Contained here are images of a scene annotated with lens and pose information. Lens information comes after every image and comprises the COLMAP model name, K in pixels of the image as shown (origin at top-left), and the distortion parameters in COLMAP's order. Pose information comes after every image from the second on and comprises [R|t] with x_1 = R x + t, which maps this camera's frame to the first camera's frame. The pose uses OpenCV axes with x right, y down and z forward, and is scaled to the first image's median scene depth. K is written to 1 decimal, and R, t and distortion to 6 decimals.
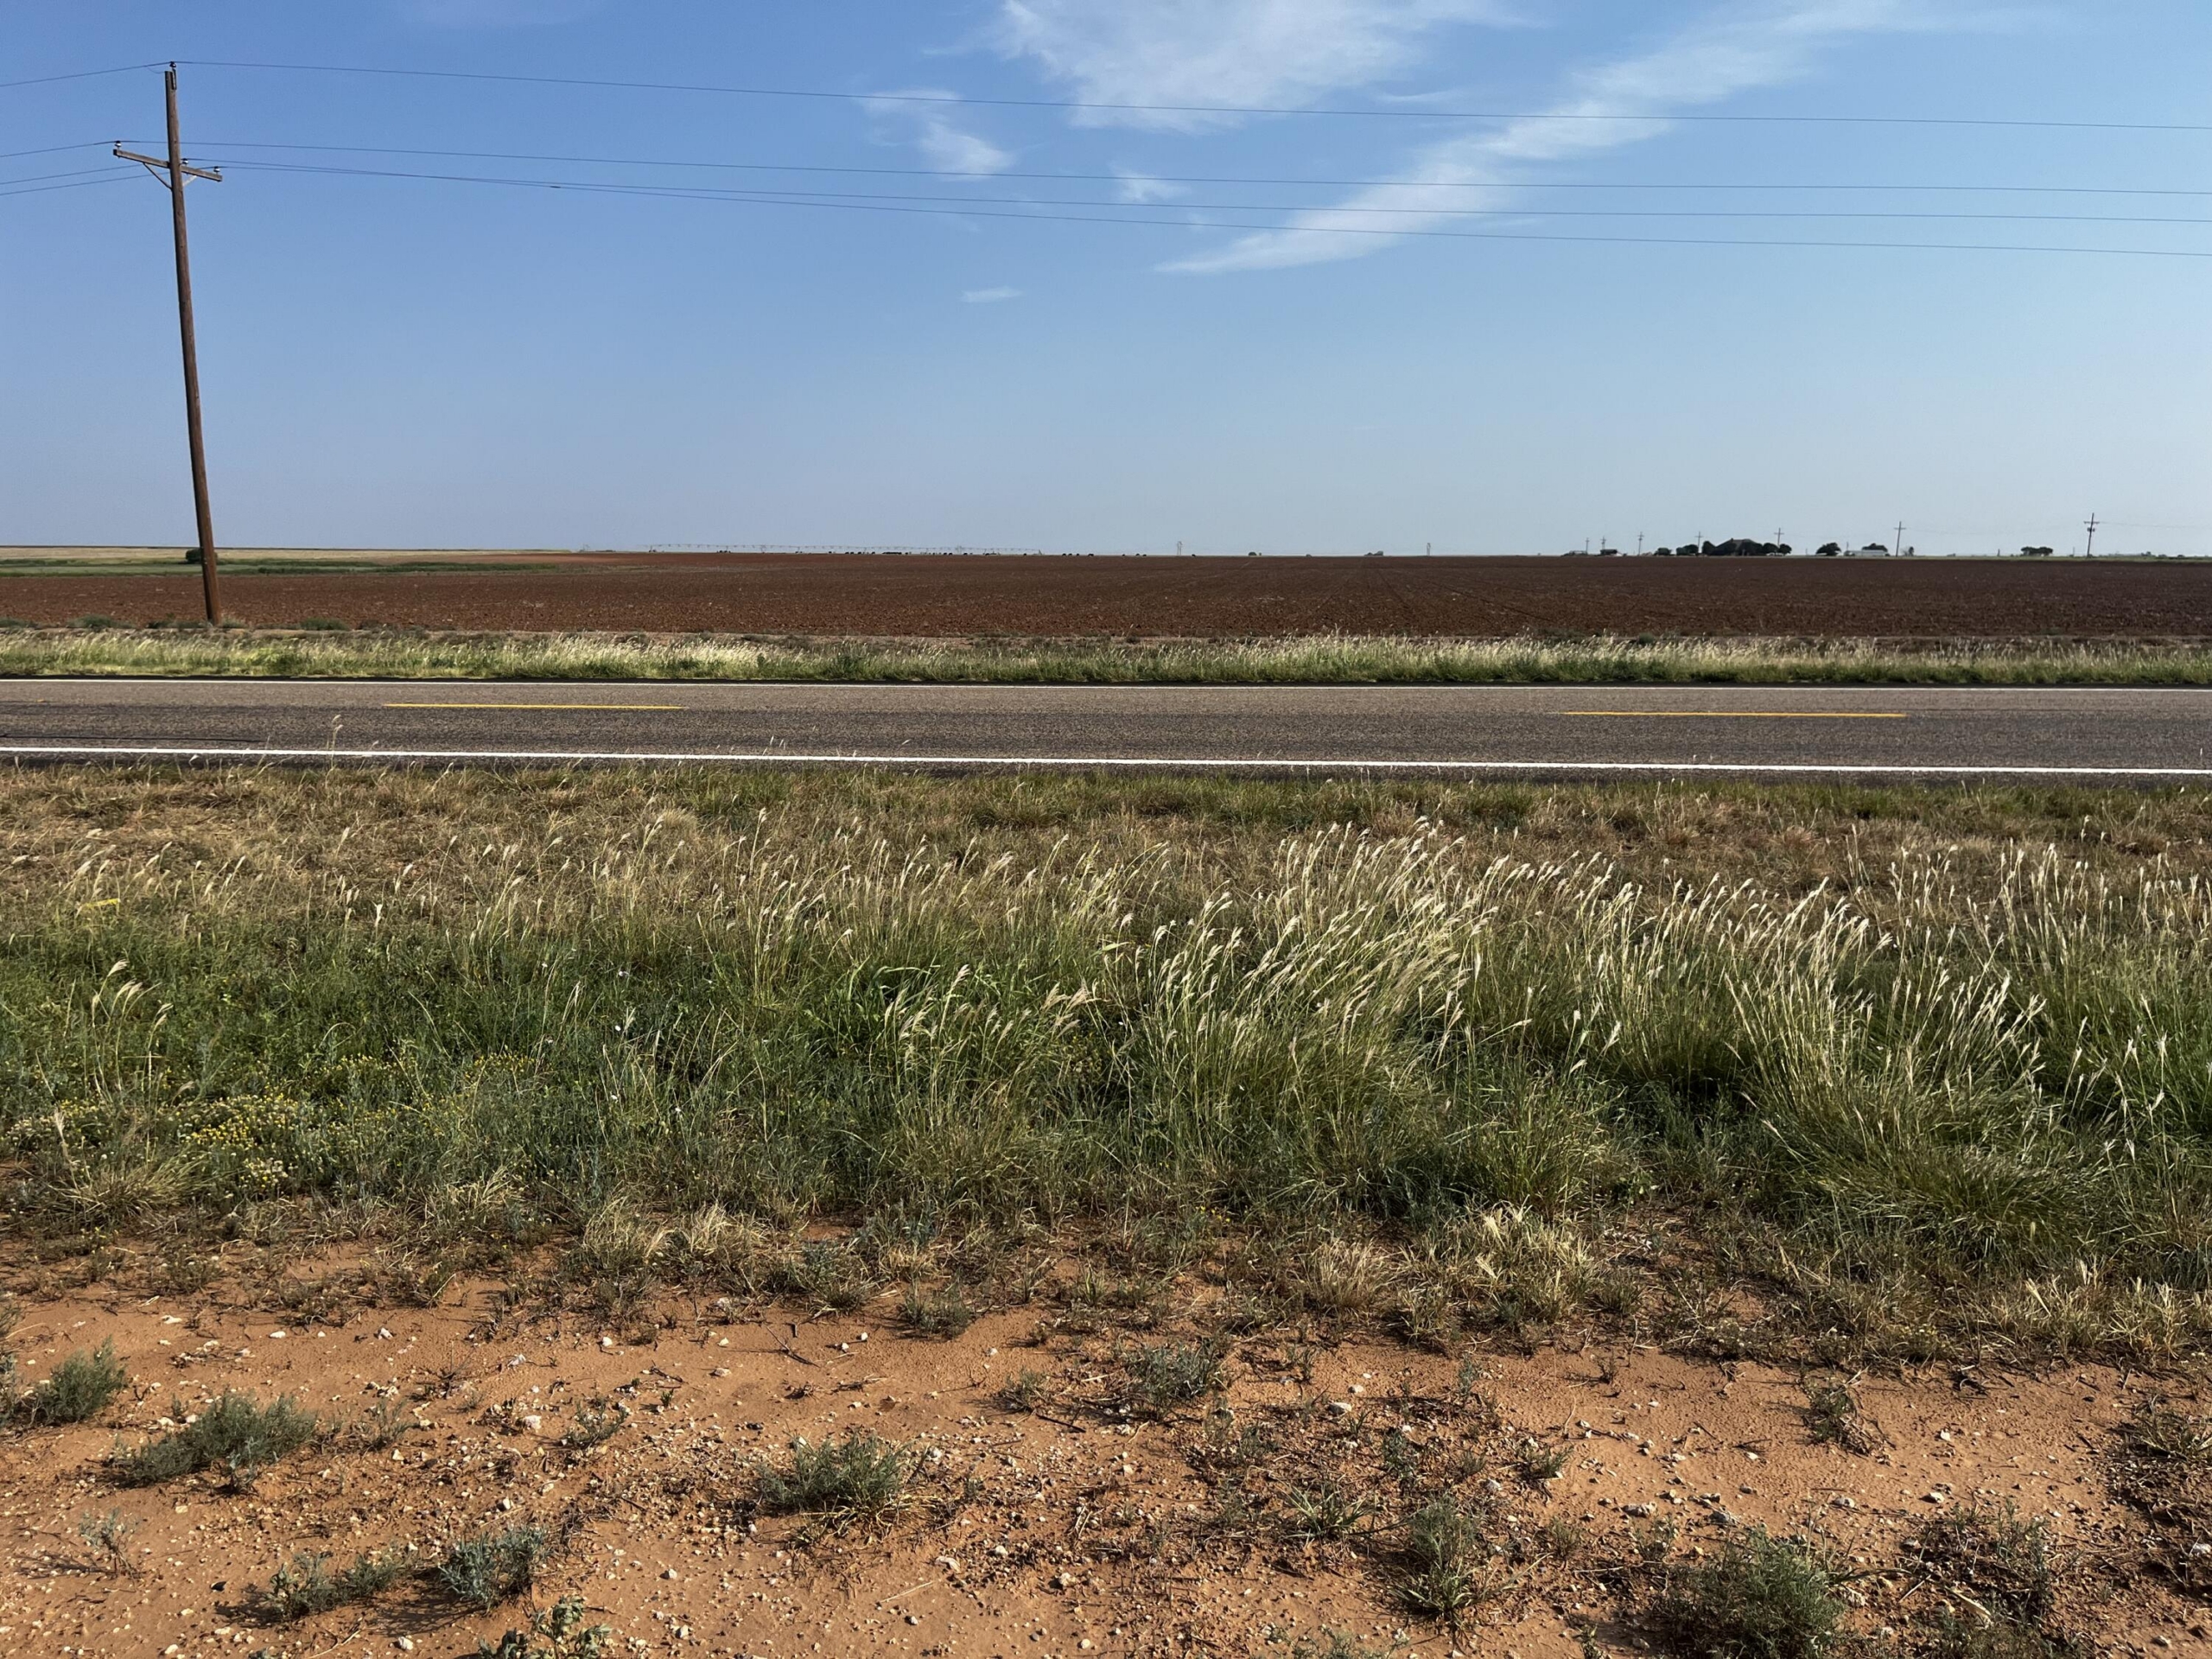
lens RADIAL K [[1672.3, 0, 1100.1], [0, 1672.3, 839.8], [0, 0, 1]] dist [0.055591, -0.072259]
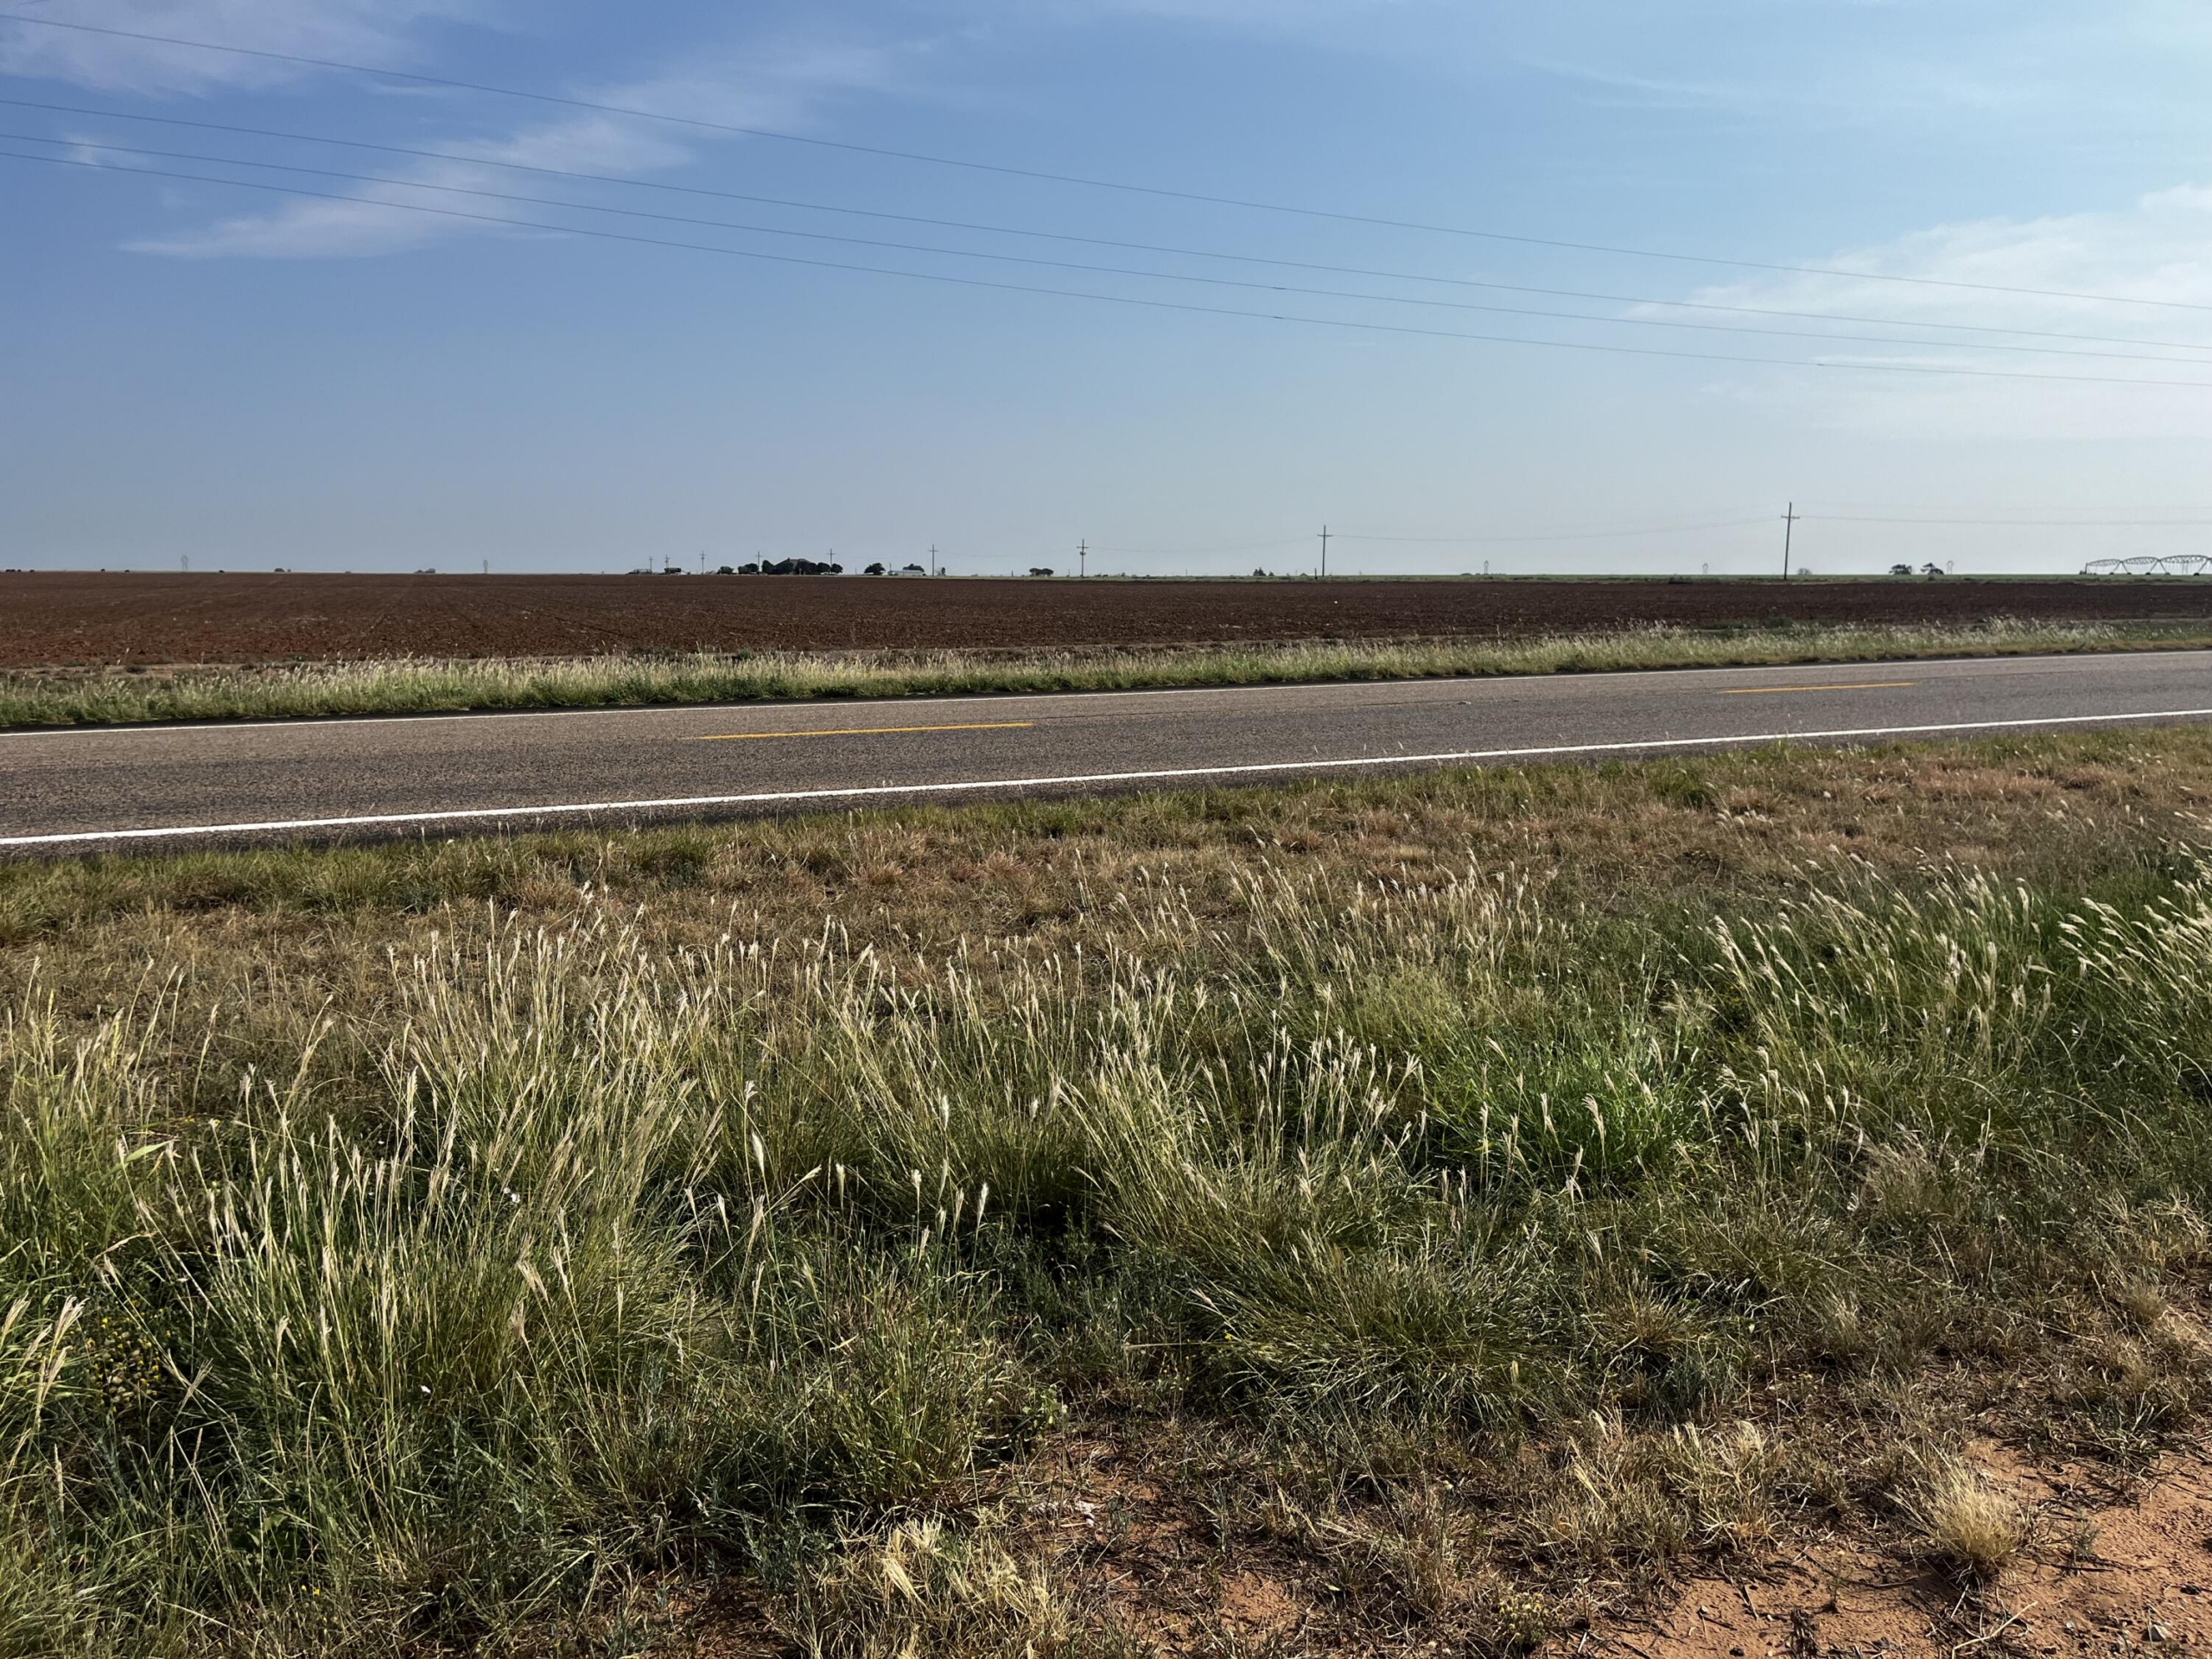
lens RADIAL K [[1672.3, 0, 1076.1], [0, 1672.3, 840.3], [0, 0, 1]] dist [0.055591, -0.072259]
pose [[0.863752, -0.079612, 0.497588, -0.000653], [0.085301, 0.996291, 0.011330, -0.011089], [-0.496644, 0.032658, 0.867339, 0.100154]]
